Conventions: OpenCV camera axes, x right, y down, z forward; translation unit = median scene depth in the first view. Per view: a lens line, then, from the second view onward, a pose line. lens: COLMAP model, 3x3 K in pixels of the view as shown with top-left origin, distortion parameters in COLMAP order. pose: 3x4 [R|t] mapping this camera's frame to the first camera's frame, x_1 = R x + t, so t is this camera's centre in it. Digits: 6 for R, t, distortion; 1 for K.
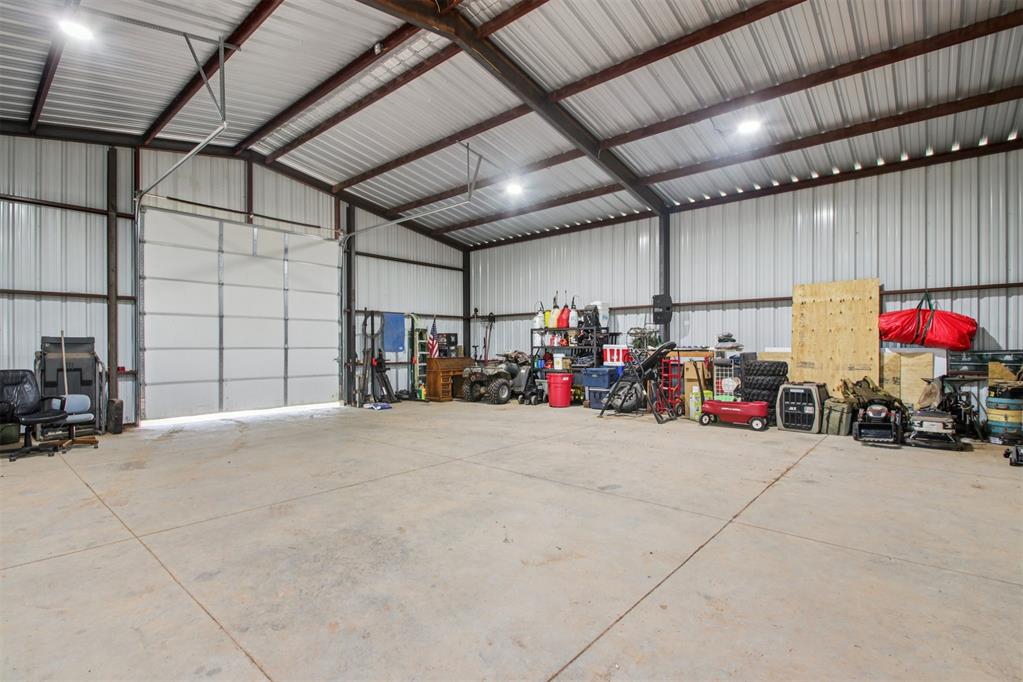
lens RADIAL K [[486.4, 0, 510.1], [0, 486.4, 332.9], [0, 0, 1]] dist [0.002937, -0.000566]
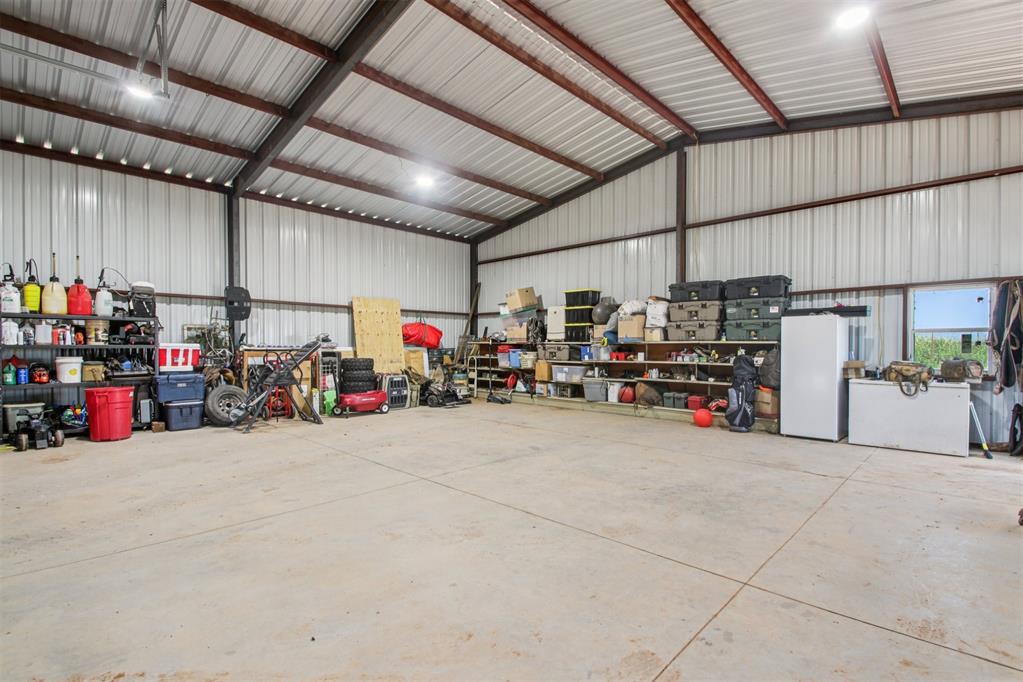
lens RADIAL K [[453.6, 0, 532.8], [0, 453.6, 341.1], [0, 0, 1]] dist [0.000356, -0.000234]
pose [[0.049965, 0.012057, 0.998678, -0.489733], [-0.029724, 0.999502, -0.010580, 0.012117], [-0.998309, -0.029157, 0.050299, 0.432039]]
